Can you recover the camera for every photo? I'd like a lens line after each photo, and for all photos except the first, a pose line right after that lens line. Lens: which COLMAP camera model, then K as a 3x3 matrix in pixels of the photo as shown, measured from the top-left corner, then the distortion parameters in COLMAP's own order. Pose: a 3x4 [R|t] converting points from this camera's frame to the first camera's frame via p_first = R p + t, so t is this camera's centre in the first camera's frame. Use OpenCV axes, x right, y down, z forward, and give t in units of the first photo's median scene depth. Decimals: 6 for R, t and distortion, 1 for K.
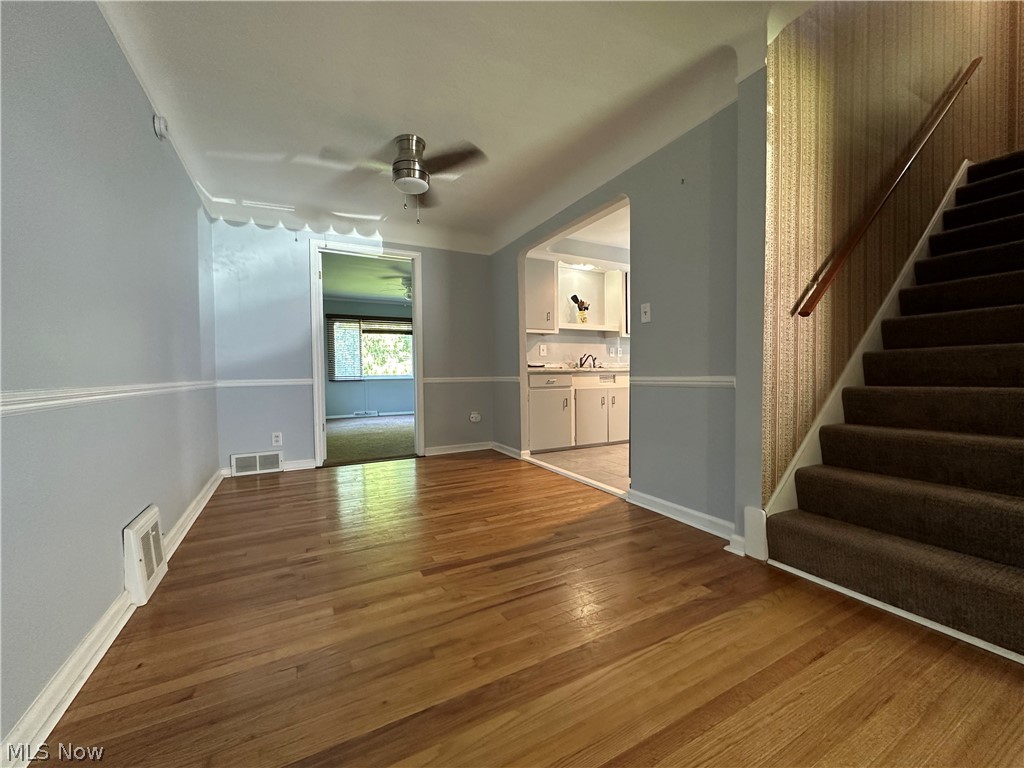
lens RADIAL K [[406.8, 0, 511.4], [0, 406.8, 384.1], [0, 0, 1]] dist [-0.002081, 0.000623]
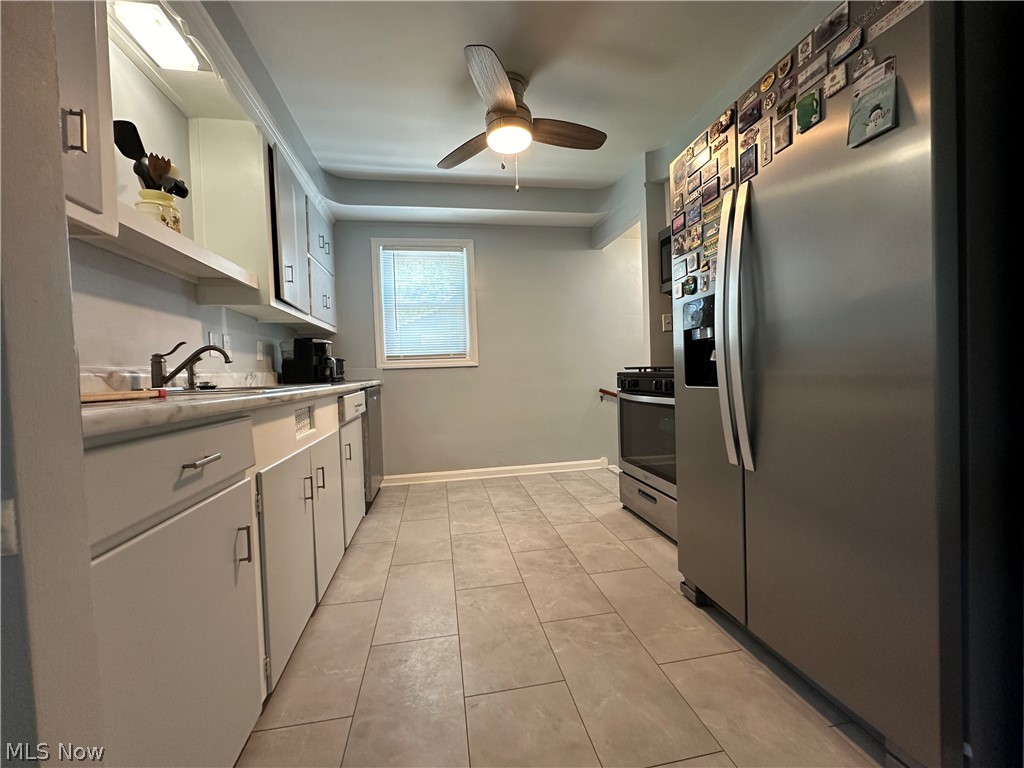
lens RADIAL K [[406.8, 0, 513.4], [0, 406.8, 384.0], [0, 0, 1]] dist [-0.002081, 0.000623]
pose [[0.293438, -0.024248, 0.955670, -0.066666], [0.053249, 0.998541, 0.008986, -0.070747], [-0.954494, 0.048252, 0.294301, 1.444179]]
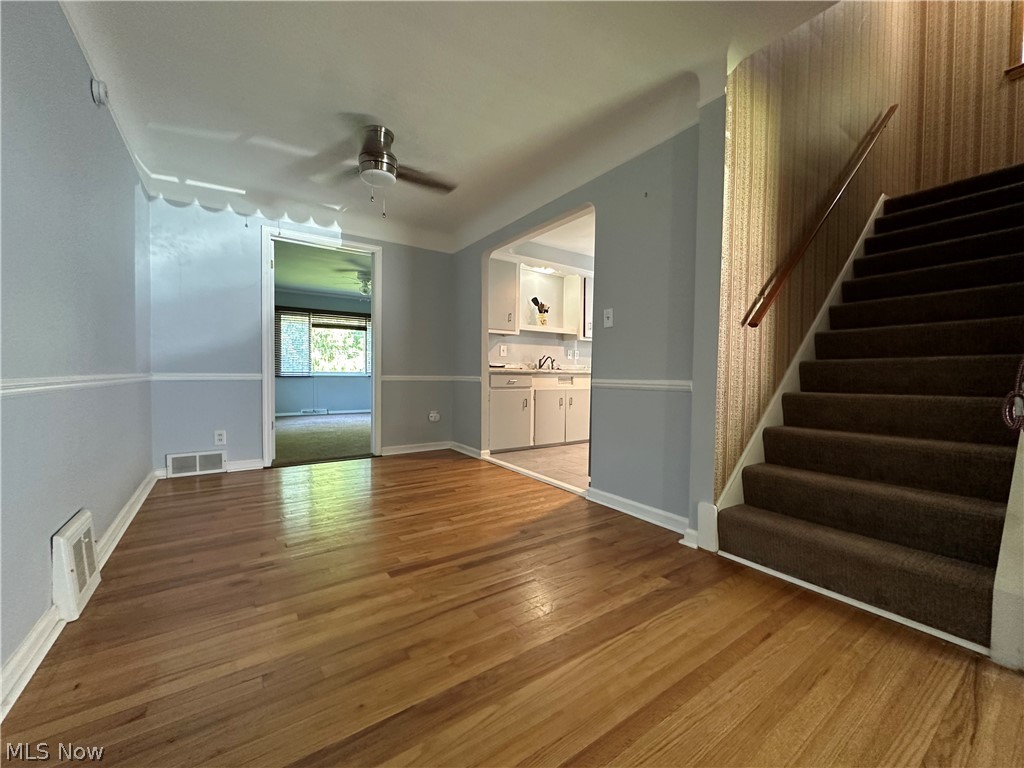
lens RADIAL K [[406.8, 0, 511.4], [0, 406.8, 383.9], [0, 0, 1]] dist [-0.002081, 0.000623]
pose [[0.992998, 0.020314, 0.116371, -0.037018], [-0.020245, 0.999793, -0.001778, 0.000609], [-0.116383, -0.000590, 0.993204, -0.006404]]
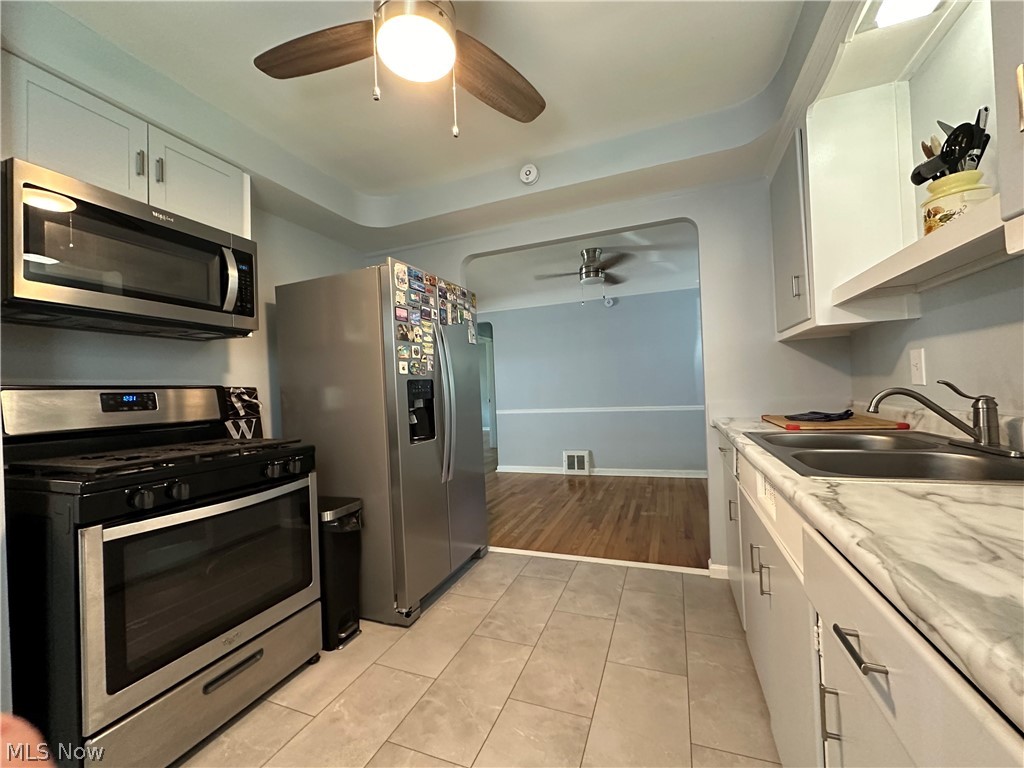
lens RADIAL K [[406.8, 0, 511.5], [0, 406.8, 382.9], [0, 0, 1]] dist [-0.002081, 0.000623]
pose [[-0.758422, 0.034562, -0.650846, 1.039503], [0.034312, 0.999326, 0.013084, -0.177685], [0.650860, -0.012409, -0.759097, 2.145714]]
